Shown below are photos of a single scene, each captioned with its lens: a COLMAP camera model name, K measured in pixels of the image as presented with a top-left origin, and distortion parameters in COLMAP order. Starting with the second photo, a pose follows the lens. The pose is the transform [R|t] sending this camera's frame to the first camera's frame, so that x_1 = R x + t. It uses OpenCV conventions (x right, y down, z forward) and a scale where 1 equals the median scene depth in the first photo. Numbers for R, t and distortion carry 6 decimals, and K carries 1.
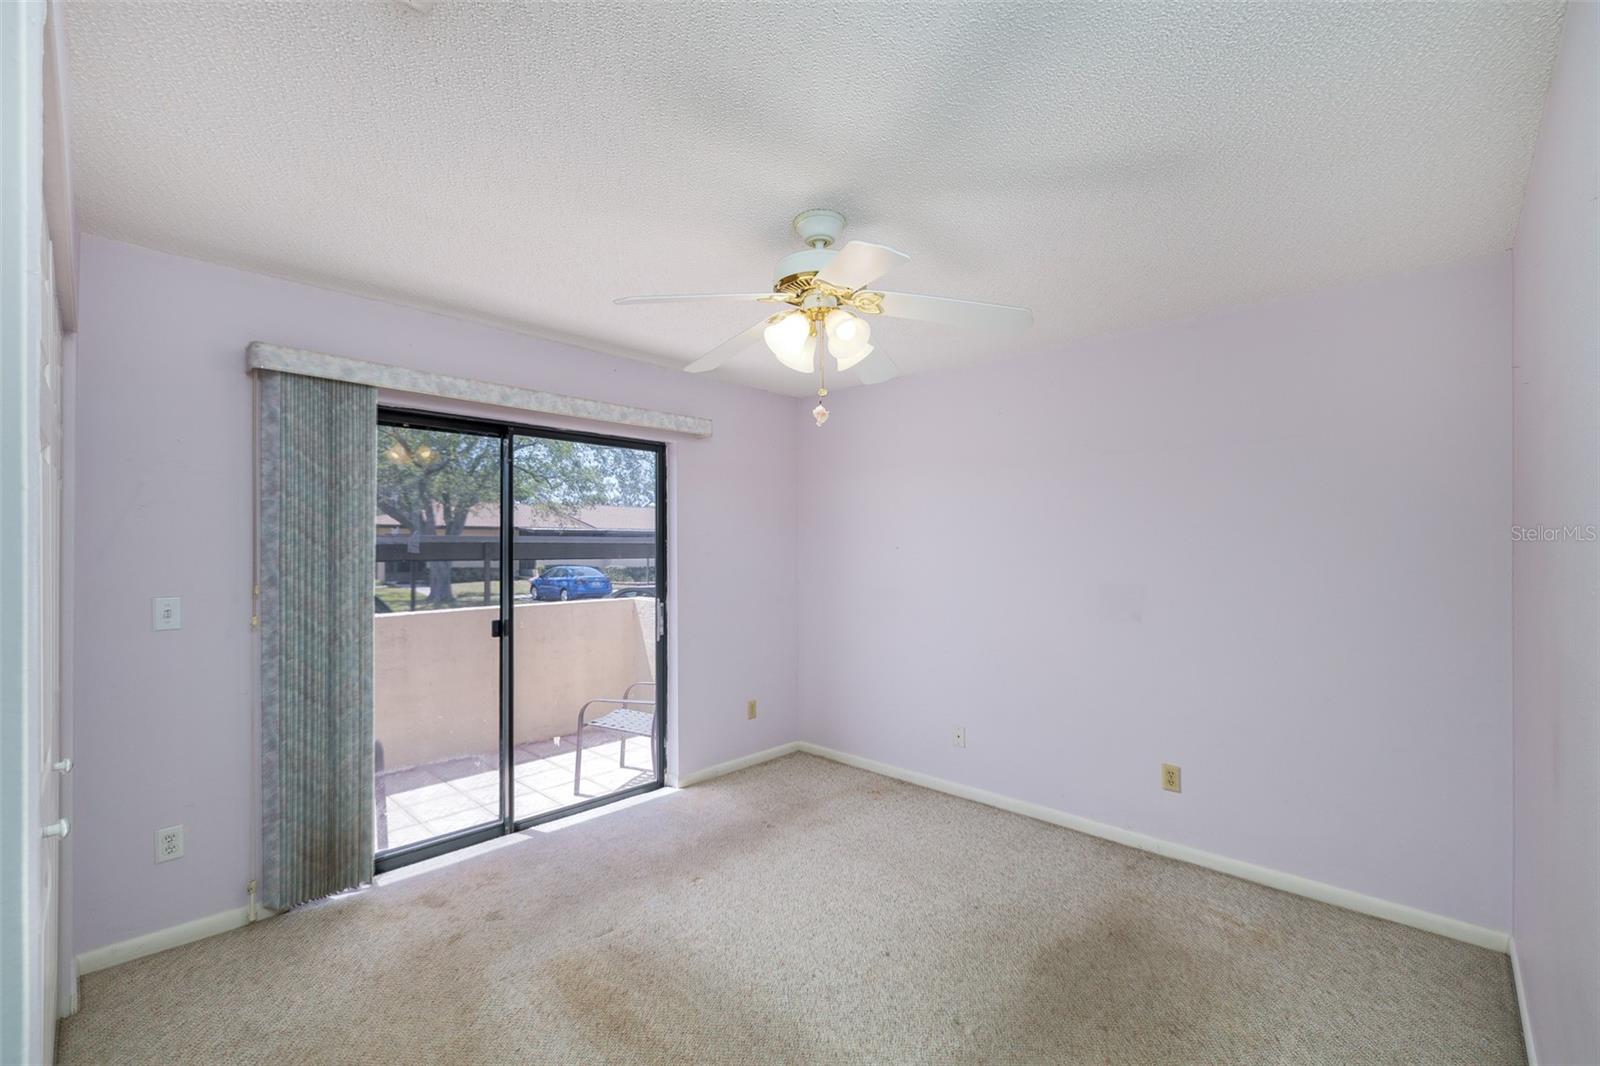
lens RADIAL K [[672.1, 0, 794.7], [0, 672.1, 532.0], [0, 0, 1]] dist [0.000189, 0.000031]
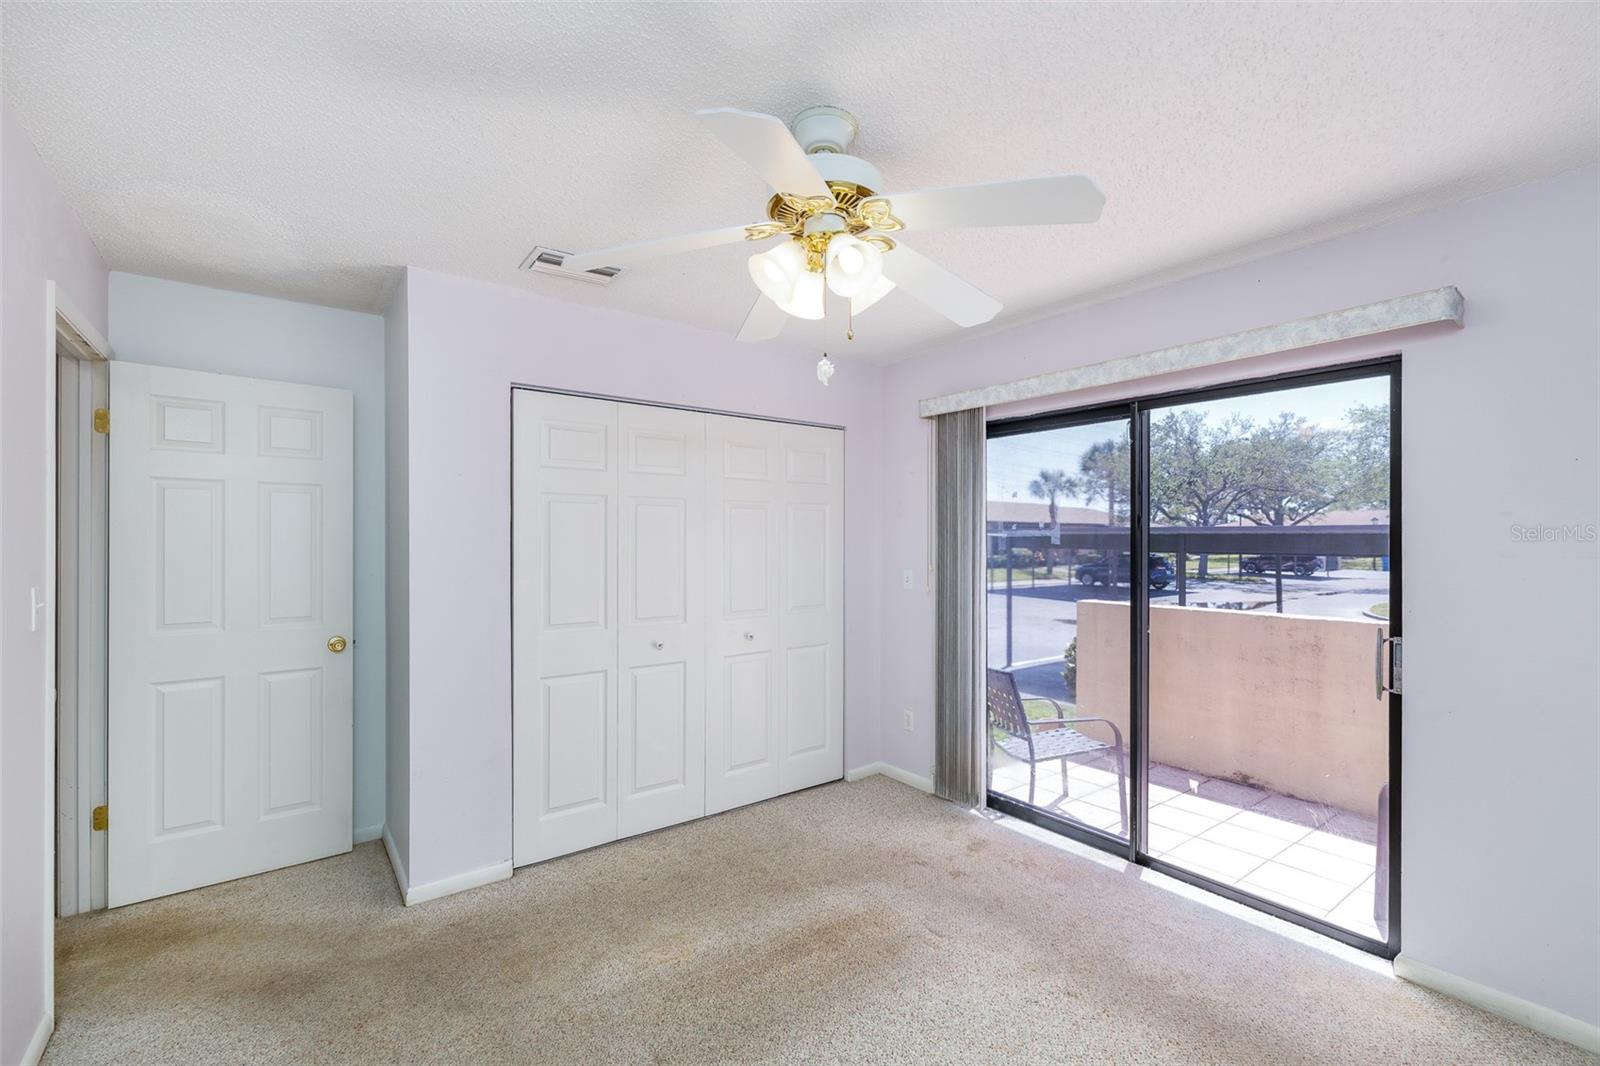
lens RADIAL K [[710.1, 0, 800.0], [0, 710.1, 533.0], [0, 0, 1]] dist [0.044124, -0.000182]
pose [[-0.152865, 0.006065, -0.988228, 0.643301], [0.036566, 0.999331, 0.000477, -0.002479], [0.987570, -0.036062, -0.152984, 0.795656]]
